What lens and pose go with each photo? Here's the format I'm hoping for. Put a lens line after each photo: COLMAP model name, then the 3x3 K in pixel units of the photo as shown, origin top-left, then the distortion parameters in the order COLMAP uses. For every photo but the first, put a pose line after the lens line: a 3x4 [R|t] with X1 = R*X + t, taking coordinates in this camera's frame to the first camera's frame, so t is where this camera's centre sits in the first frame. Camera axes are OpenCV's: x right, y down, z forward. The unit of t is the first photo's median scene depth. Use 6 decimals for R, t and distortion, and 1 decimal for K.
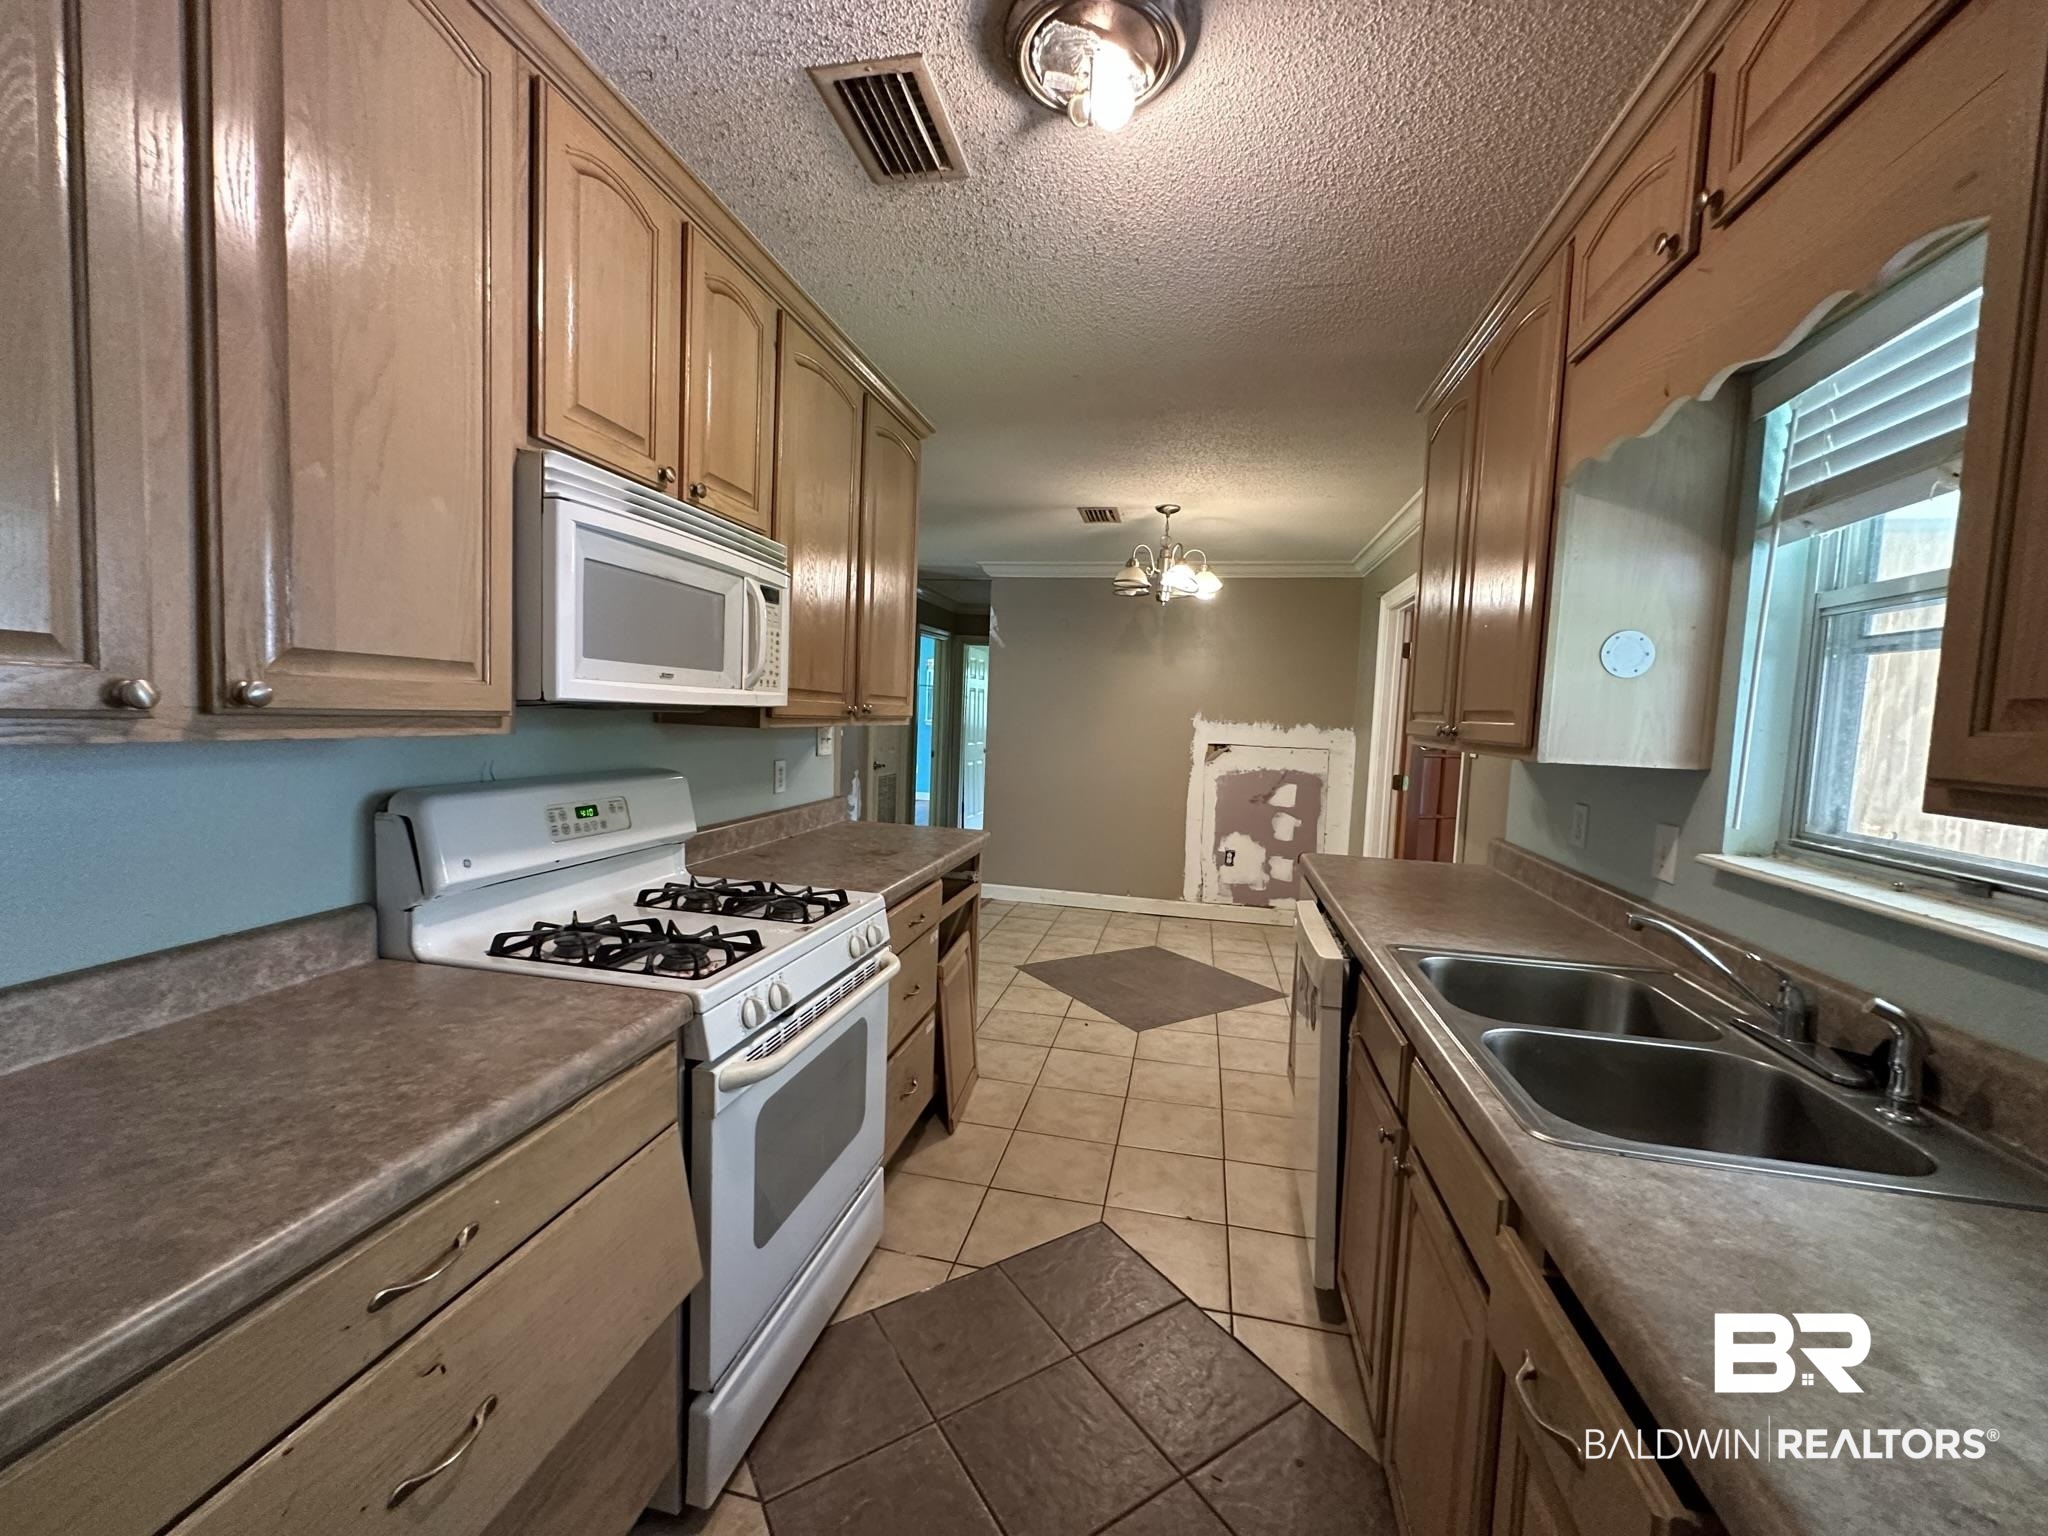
lens RADIAL K [[819.7, 0, 1023.8], [0, 819.7, 763.1], [0, 0, 1]] dist [-0.002624, 0.000743]
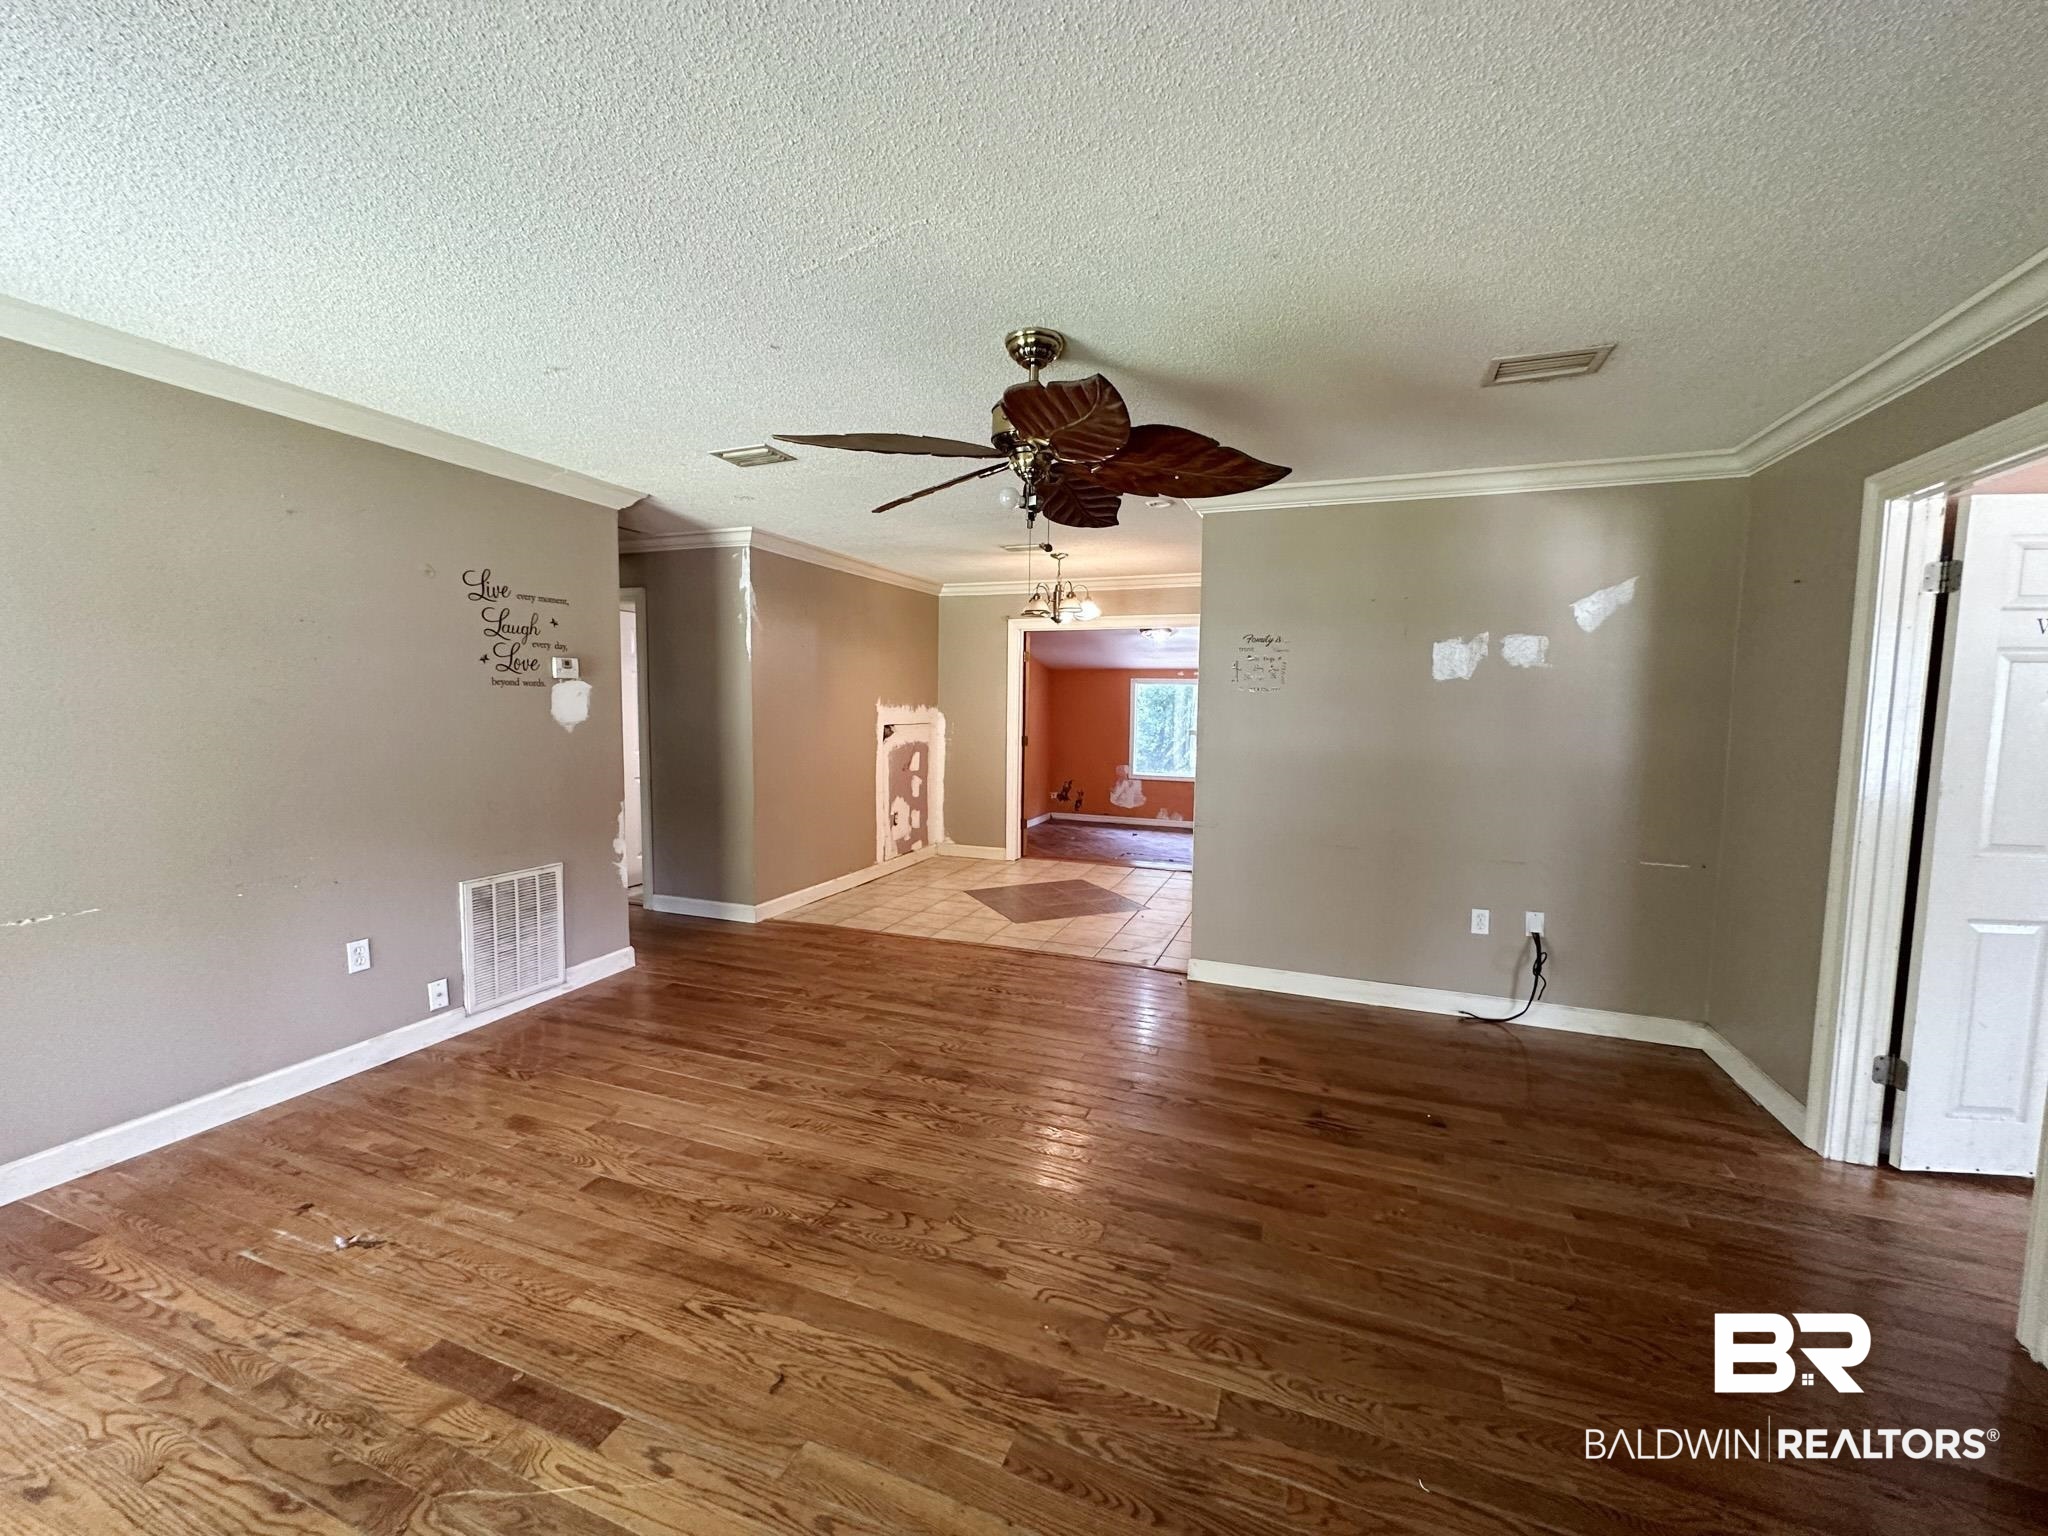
lens RADIAL K [[868.9, 0, 1050.4], [0, 868.9, 767.3], [0, 0, 1]] dist [-0.006611, 0.002612]
pose [[0.127503, -0.111588, 0.985541, -0.865910], [0.057877, 0.992795, 0.104921, -0.071320], [-0.990148, 0.043662, 0.133043, 0.544838]]
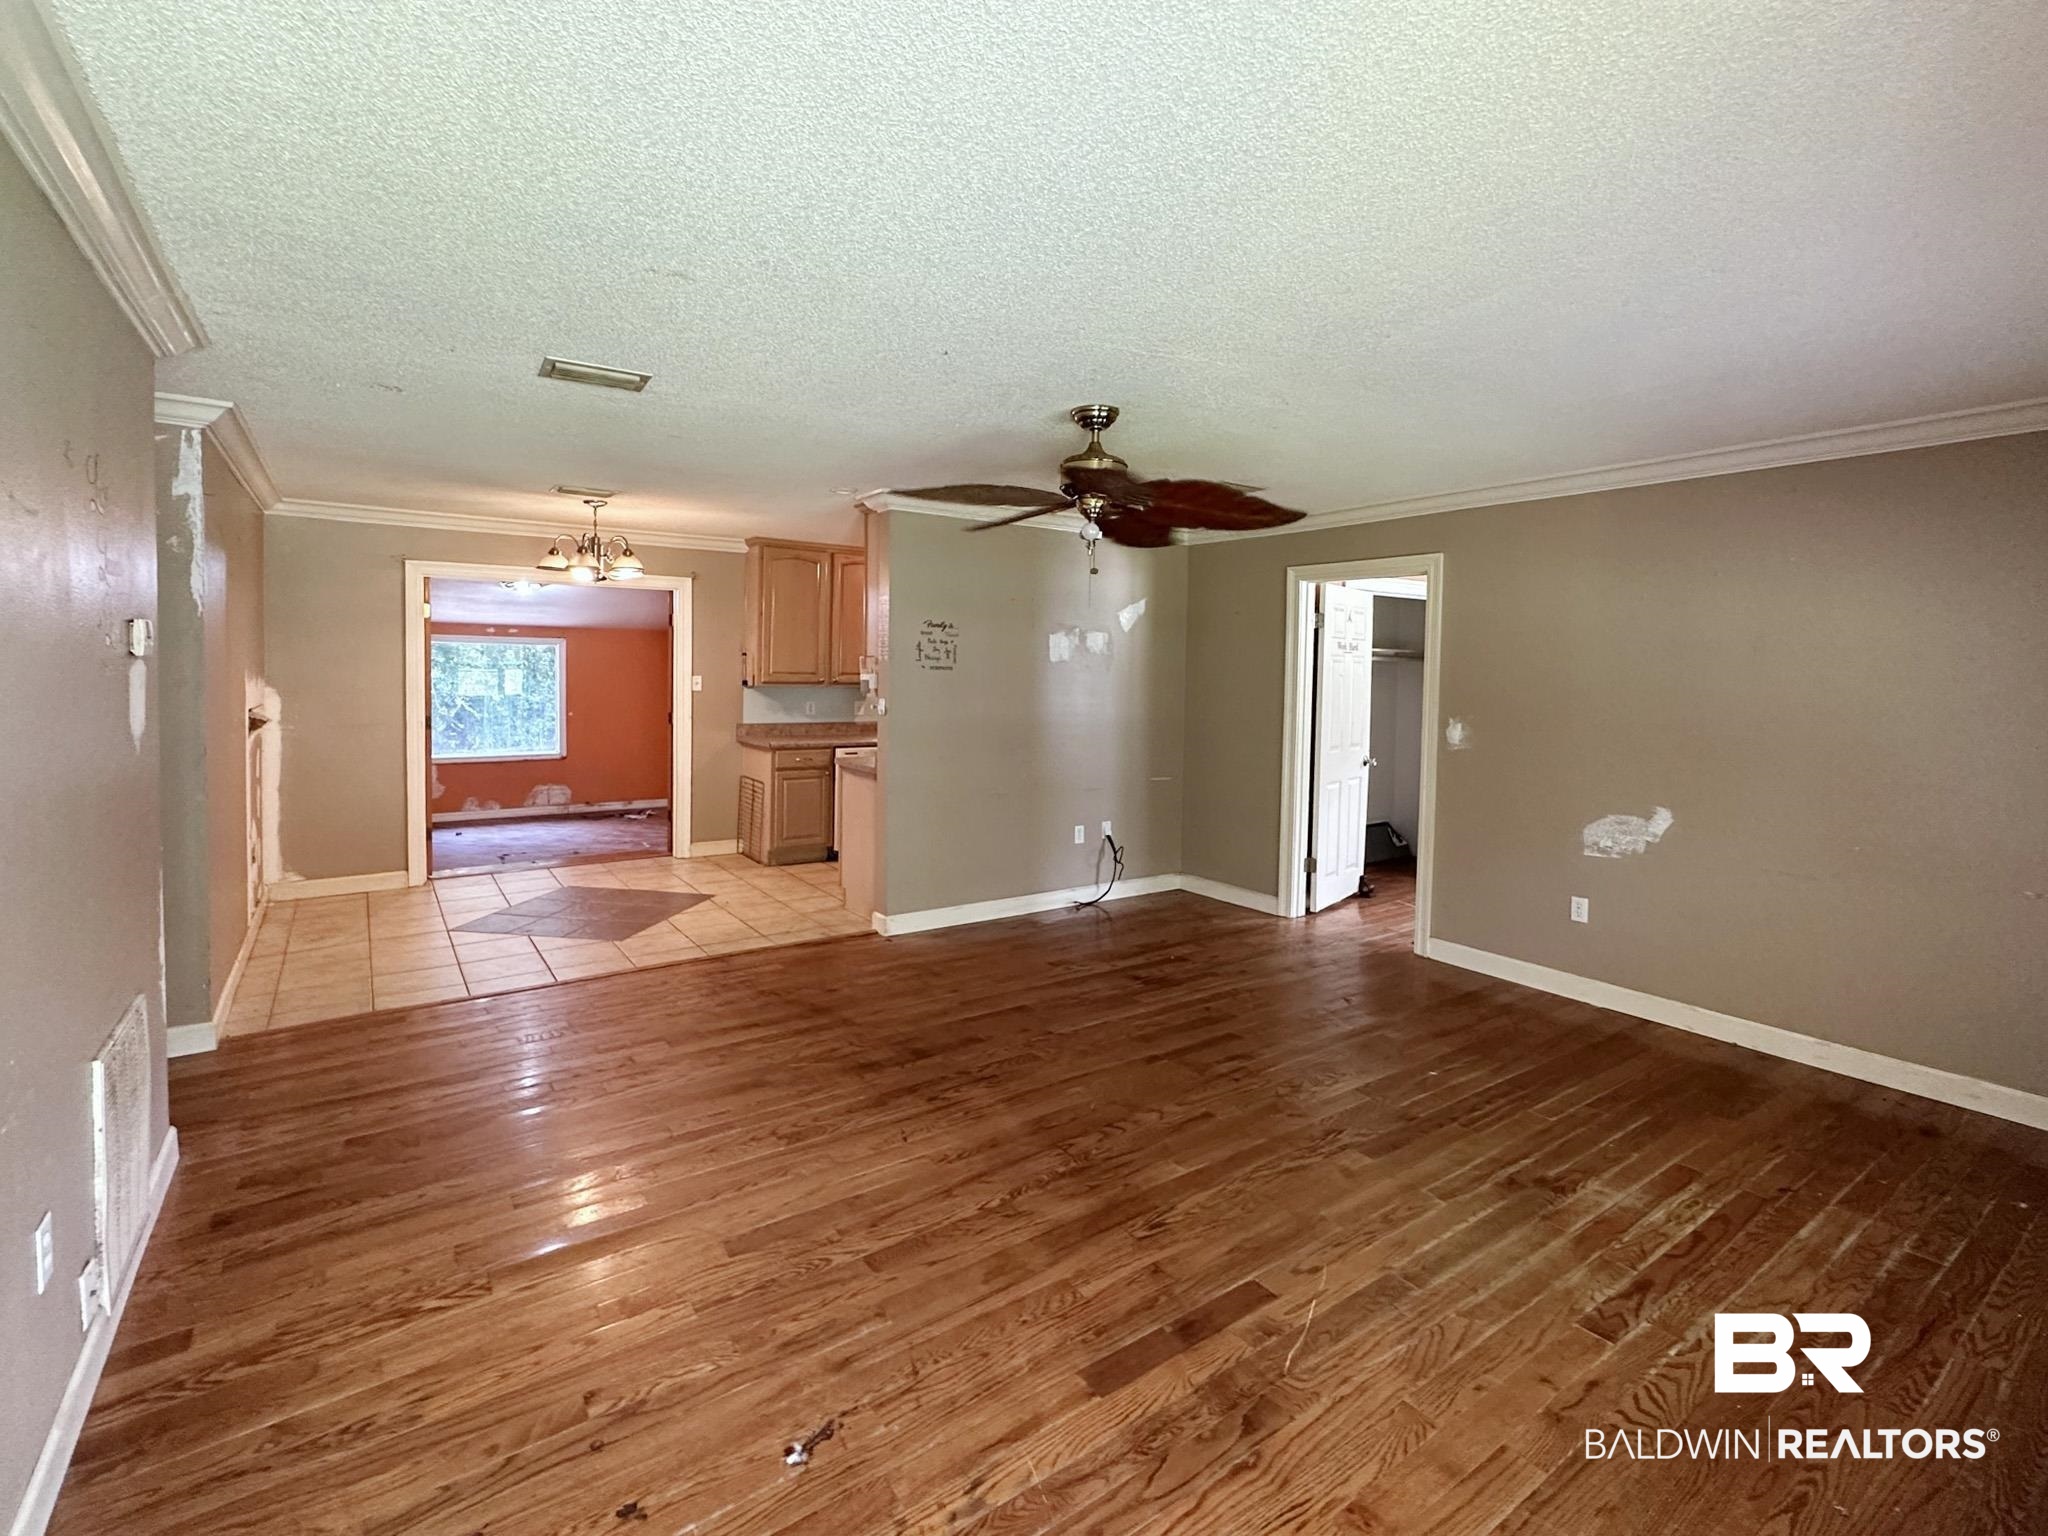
lens RADIAL K [[915.2, 0, 1071.6], [0, 915.2, 701.6], [0, 0, 1]] dist [0.002161, -0.000982]
pose [[-0.760621, -0.075654, 0.644773, -0.798541], [-0.002538, 0.993526, 0.113581, -0.116088], [-0.649192, 0.084755, -0.755888, 1.027784]]
